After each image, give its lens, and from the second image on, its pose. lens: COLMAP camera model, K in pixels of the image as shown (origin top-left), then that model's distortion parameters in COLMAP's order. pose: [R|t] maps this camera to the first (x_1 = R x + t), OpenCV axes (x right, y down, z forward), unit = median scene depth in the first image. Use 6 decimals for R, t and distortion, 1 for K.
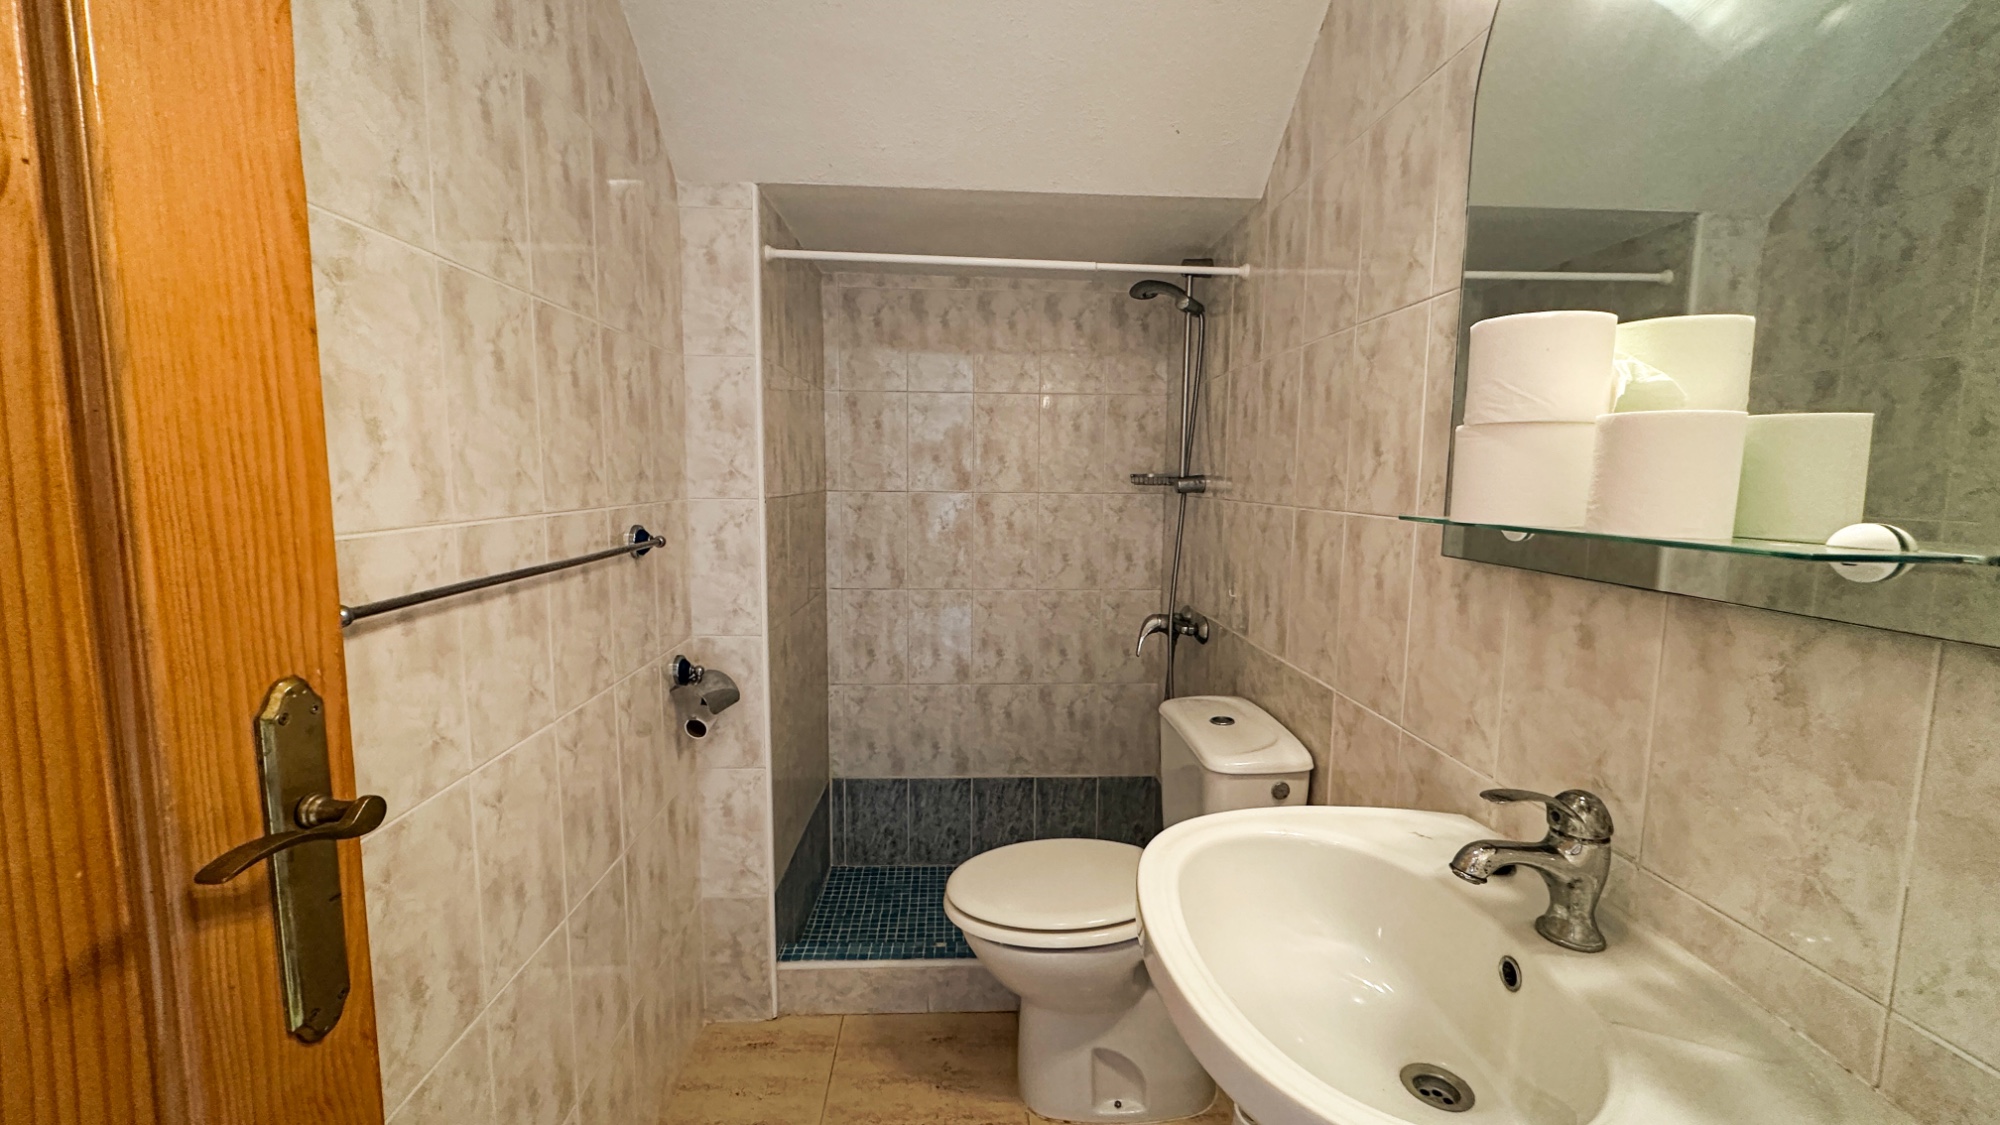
lens RADIAL K [[794.8, 0, 1002.9], [0, 794.8, 558.3], [0, 0, 1]] dist [0.000556, -0.000233]
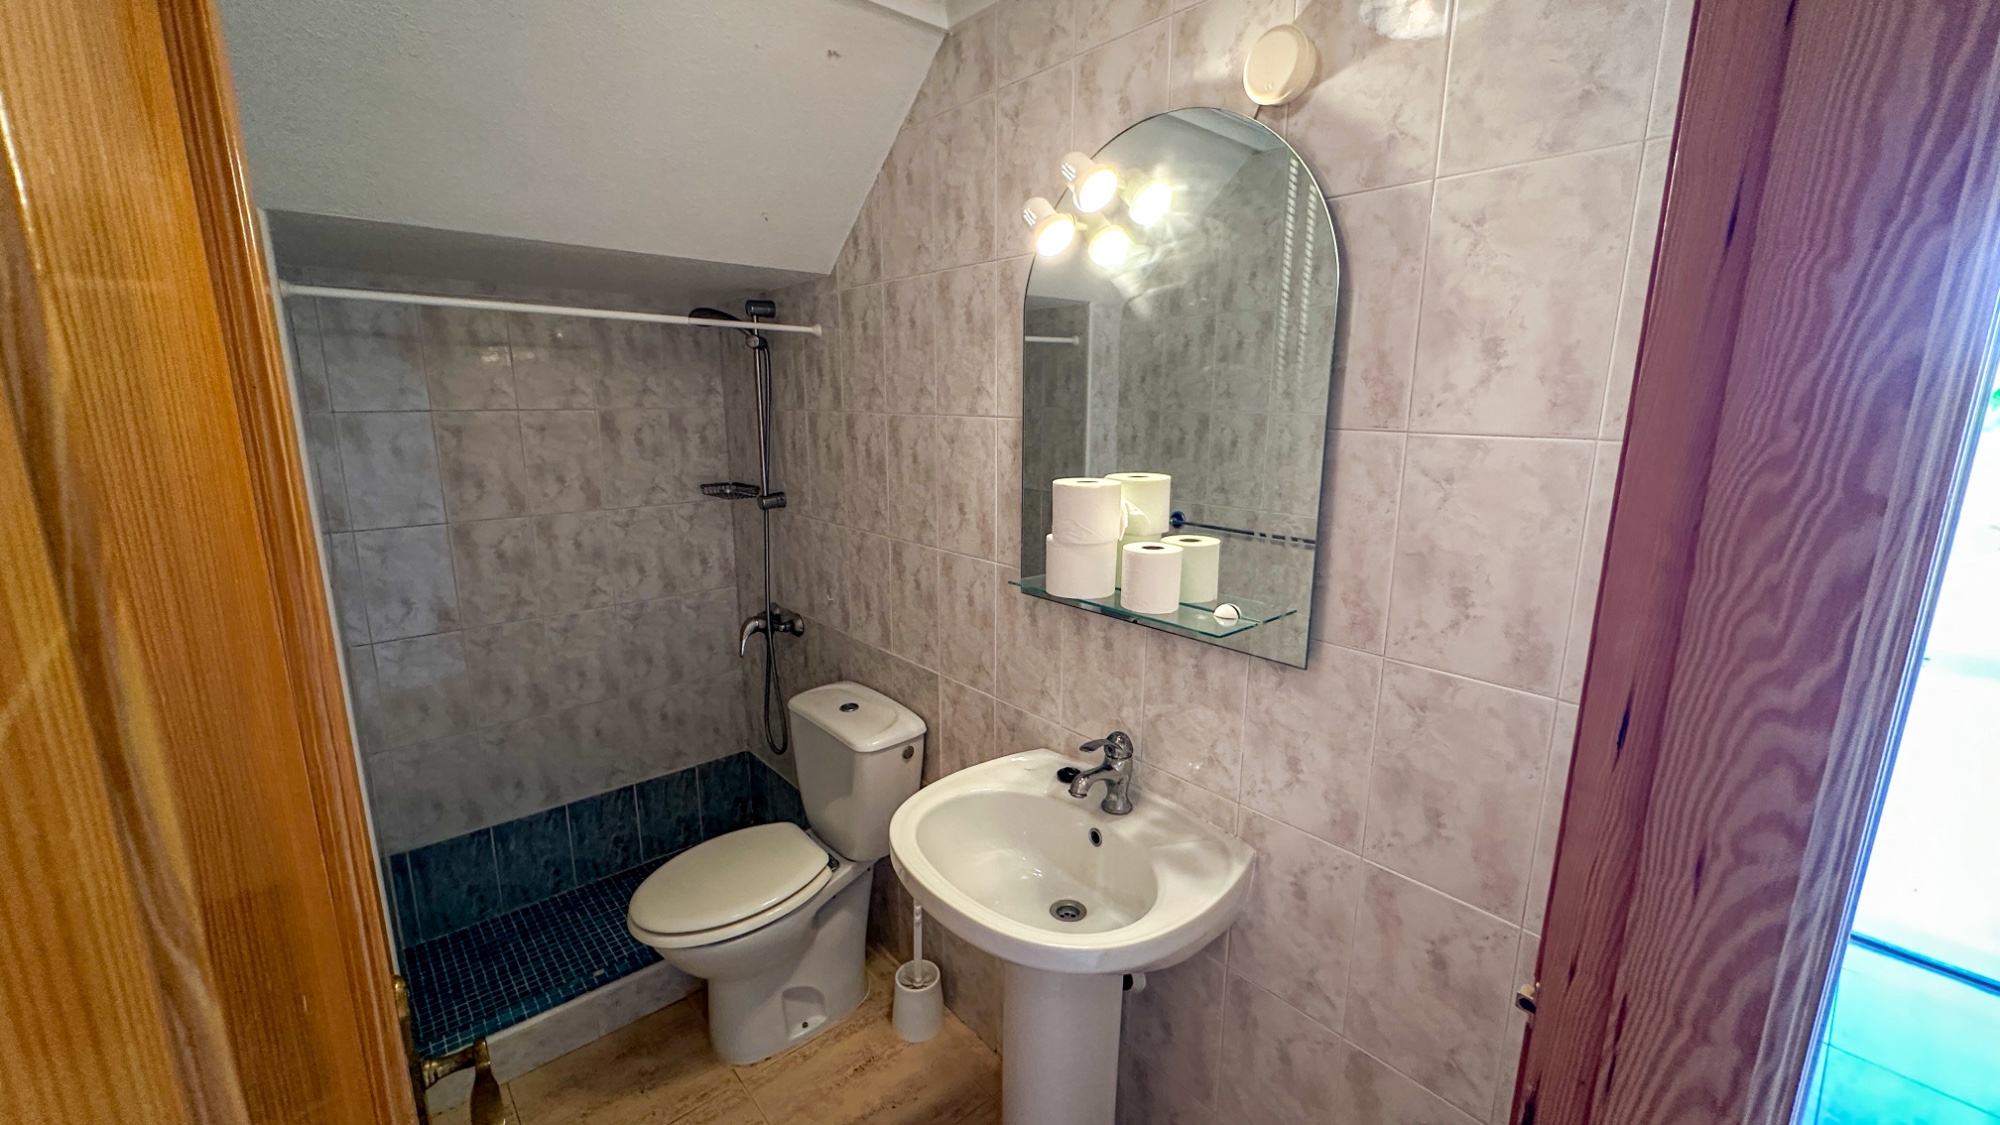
lens RADIAL K [[794.8, 0, 1002.9], [0, 794.8, 558.3], [0, 0, 1]] dist [0.000556, -0.000233]
pose [[0.787050, -0.134071, 0.602144, -0.307735], [0.071711, 0.989364, 0.126557, -0.203399], [-0.612707, -0.056427, 0.788293, -0.157245]]
